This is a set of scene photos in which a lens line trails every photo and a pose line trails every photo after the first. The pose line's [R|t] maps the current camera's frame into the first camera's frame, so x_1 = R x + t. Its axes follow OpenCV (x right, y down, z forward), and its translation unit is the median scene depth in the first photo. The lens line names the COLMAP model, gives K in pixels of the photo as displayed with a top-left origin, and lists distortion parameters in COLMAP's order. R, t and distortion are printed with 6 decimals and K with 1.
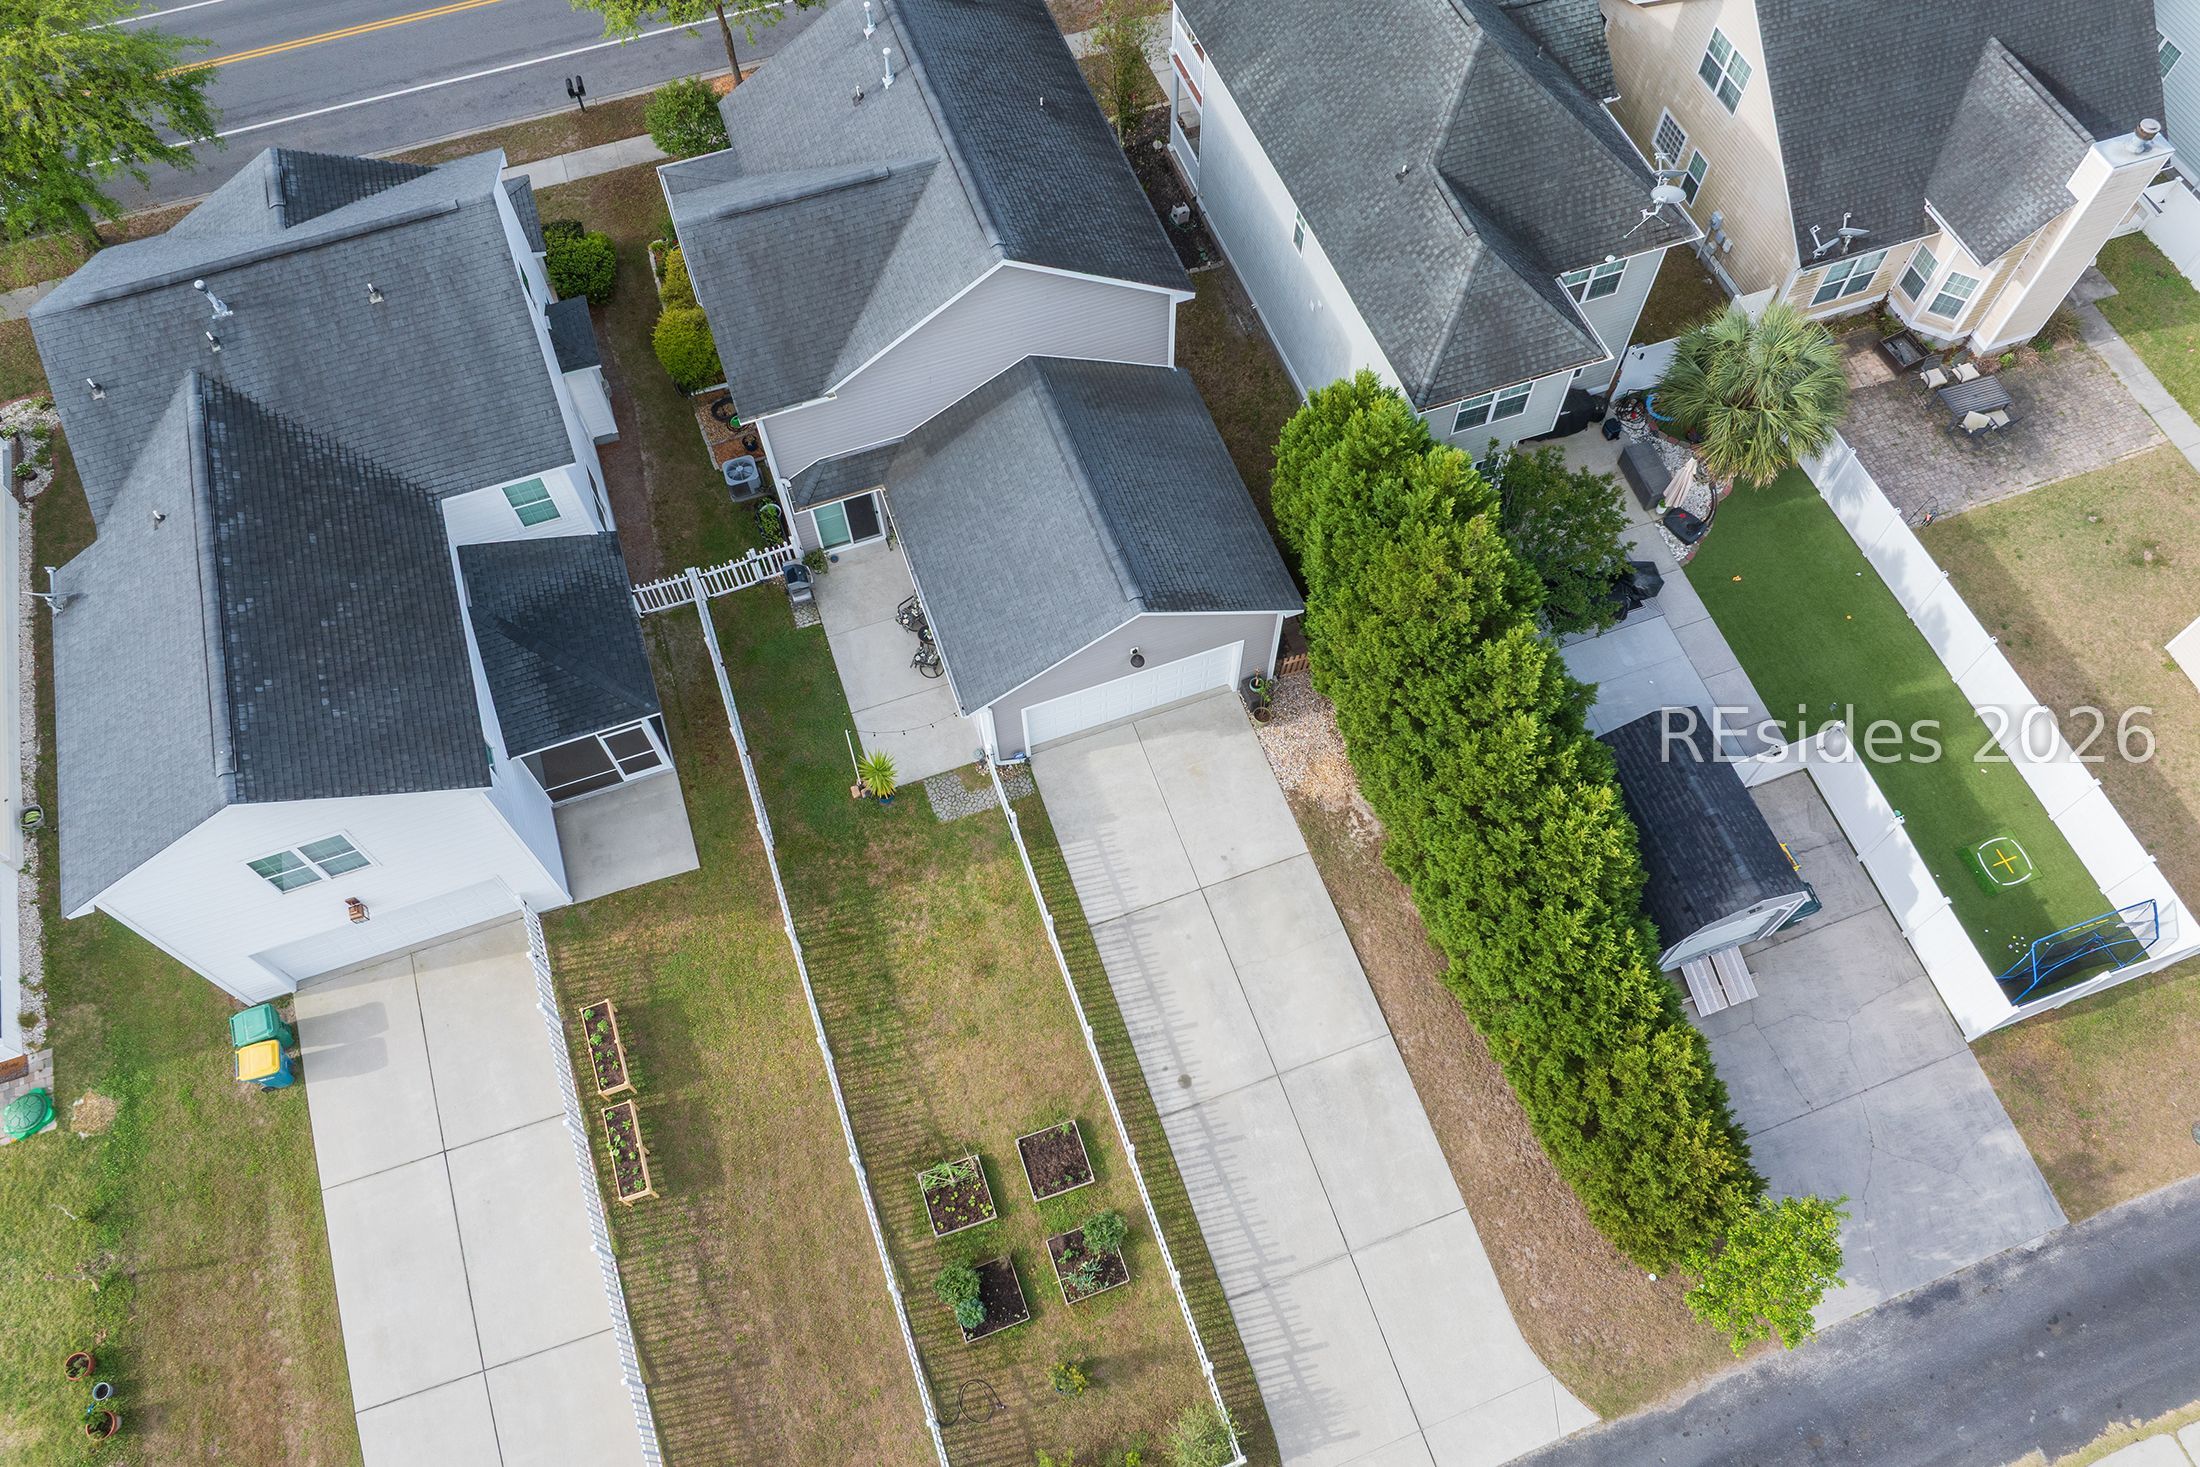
lens RADIAL K [[1516.1, 0, 1100.0], [0, 1516.1, 733.5], [0, 0, 1]] dist [-0.026434, -0.000105]
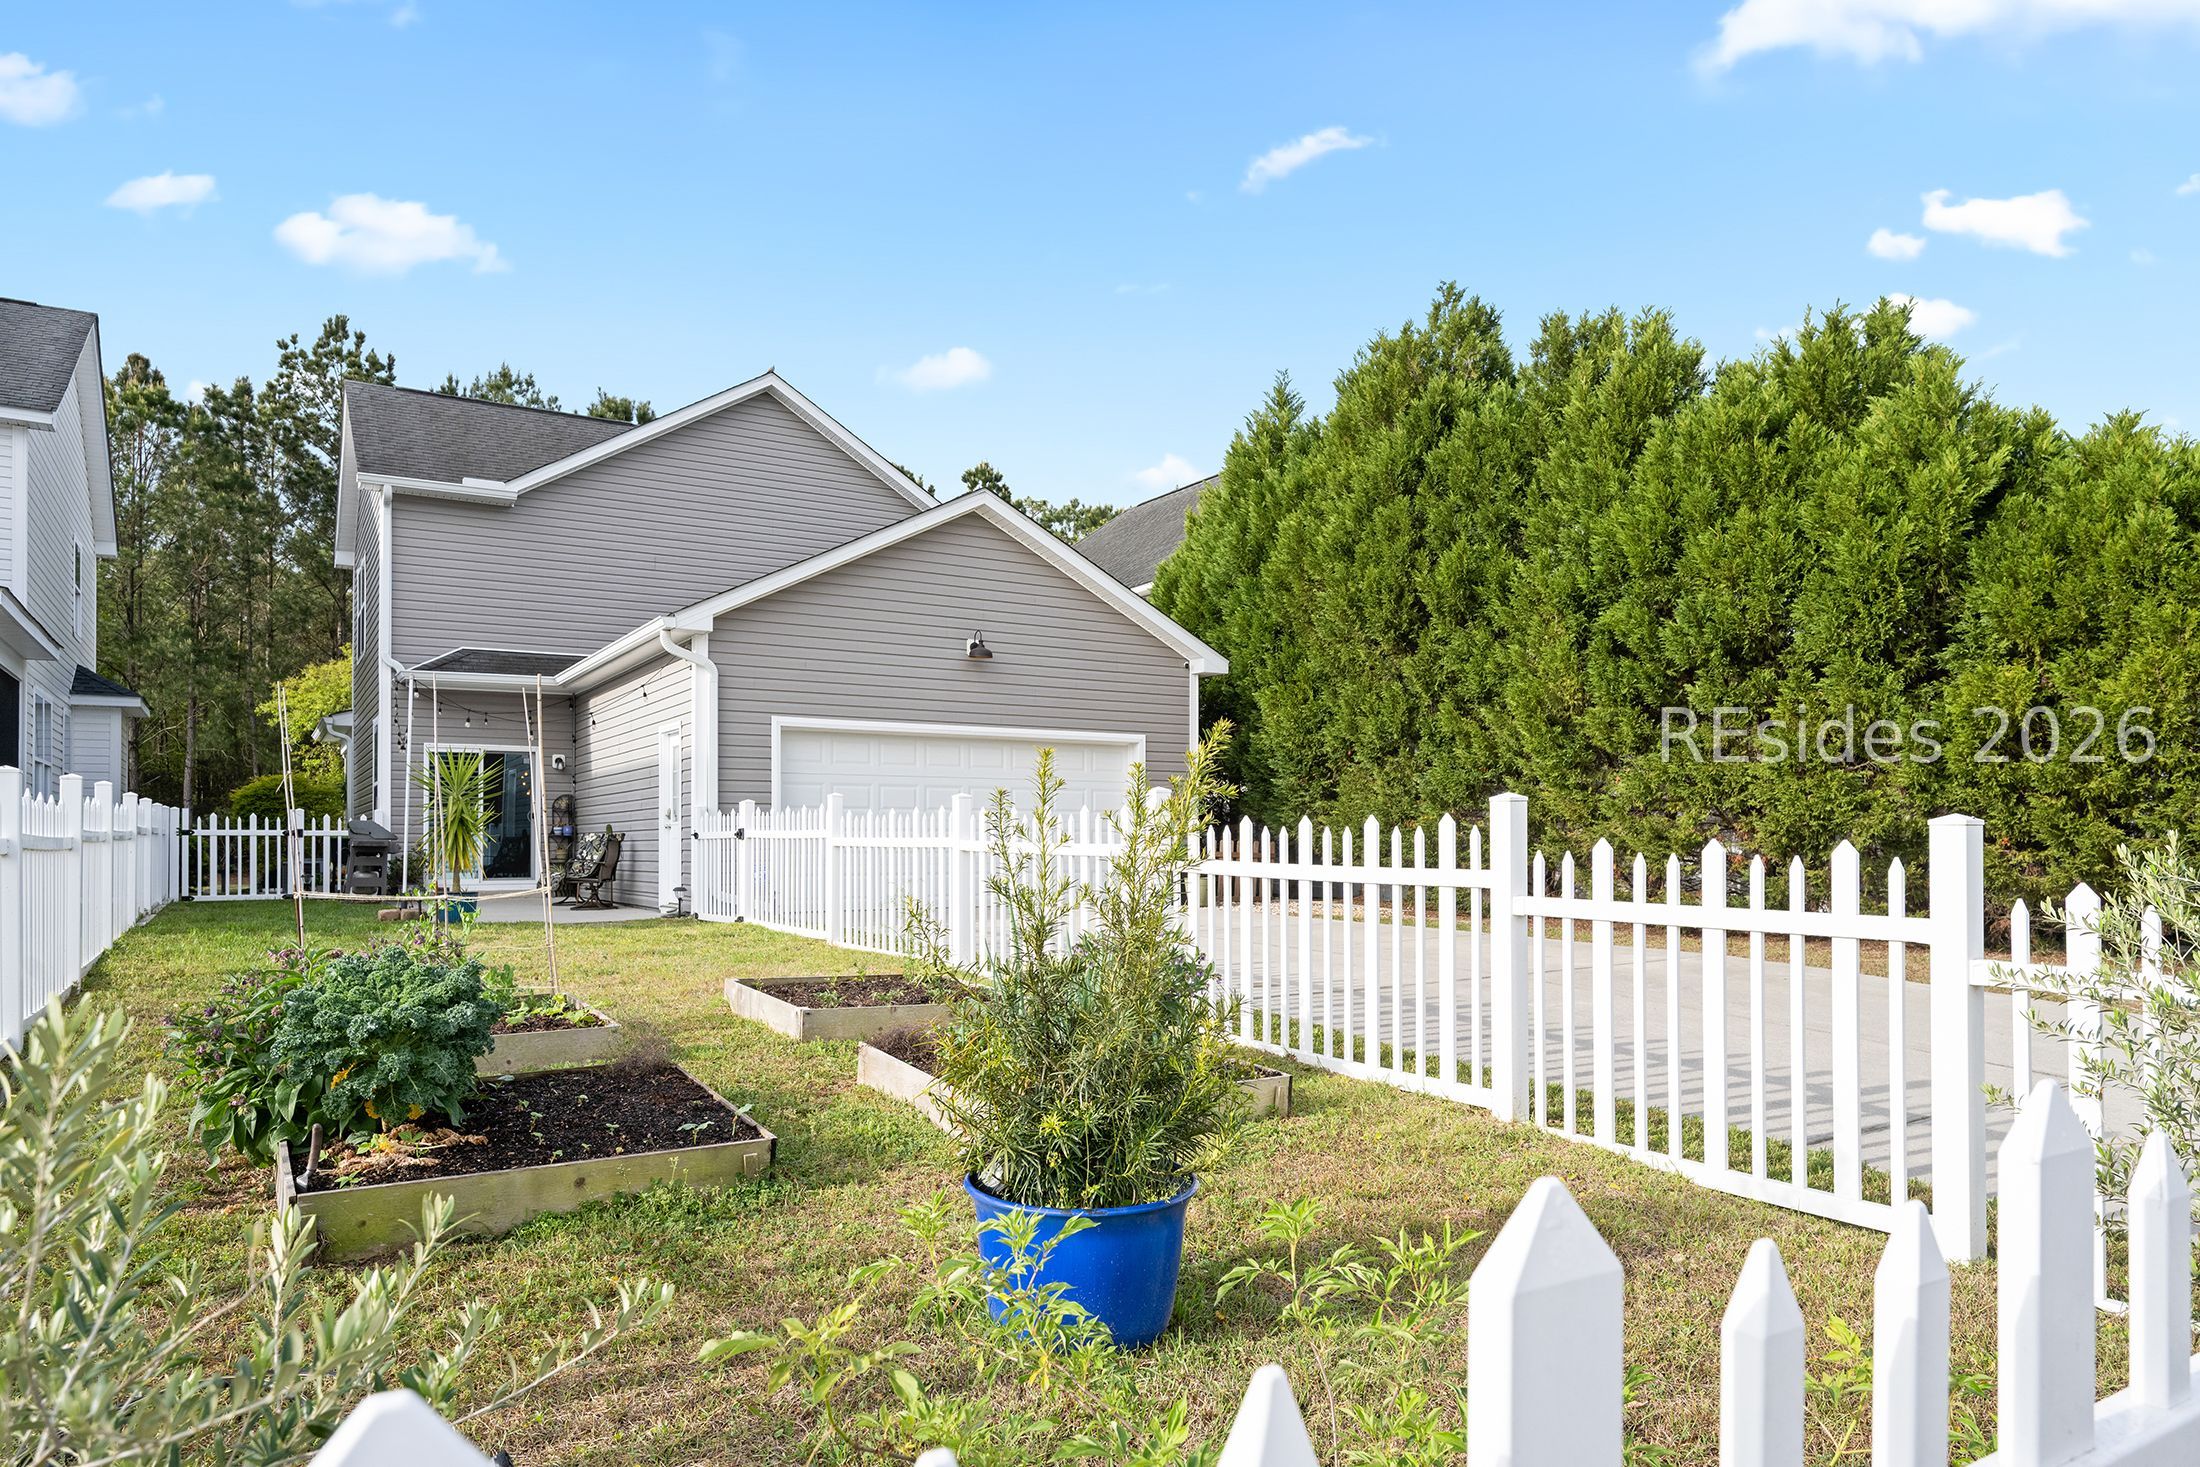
lens RADIAL K [[1380.7, 0, 1113.6], [0, 1380.7, 818.4], [0, 0, 1]] dist [-0.003536, -0.000115]
pose [[0.976703, 0.008700, 0.214419, -0.039982], [0.185635, 0.467026, -0.864538, 0.467003], [-0.107661, 0.884201, 0.454530, 0.832976]]
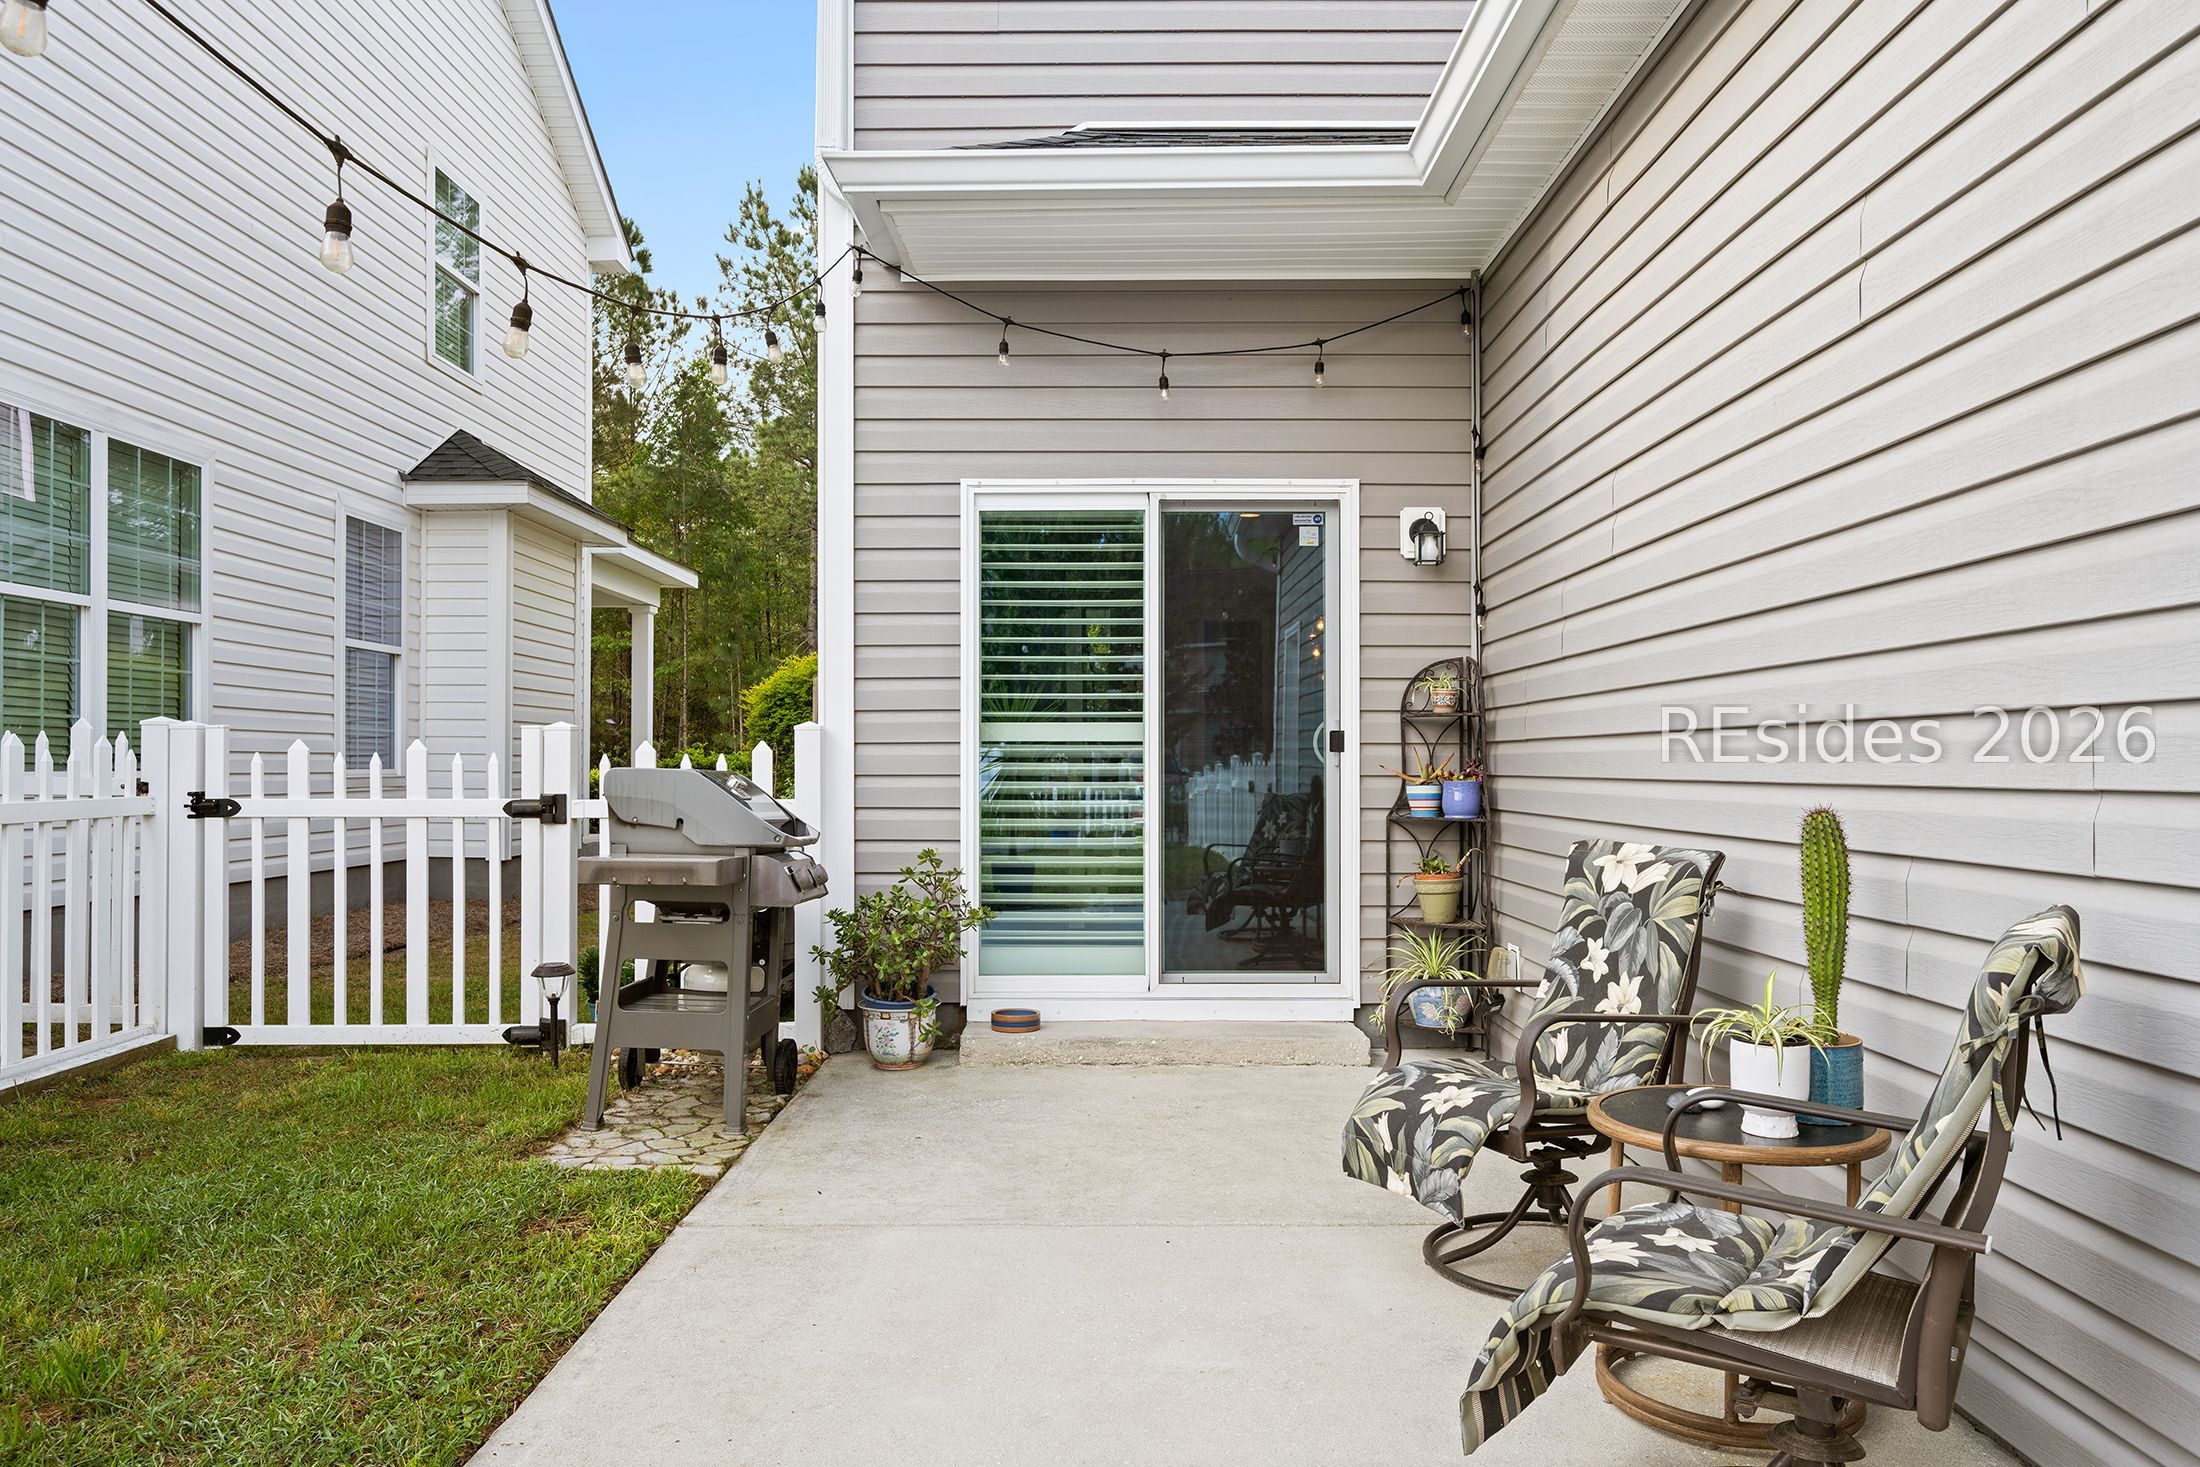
lens RADIAL K [[1543.6, 0, 1104.4], [0, 1543.6, 720.0], [0, 0, 1]] dist [-0.033396, -0.000359]
pose [[0.943052, -0.001130, -0.332644, -0.134343], [-0.294619, 0.461454, -0.836816, 0.003326], [0.154446, 0.887164, 0.434842, 1.076088]]
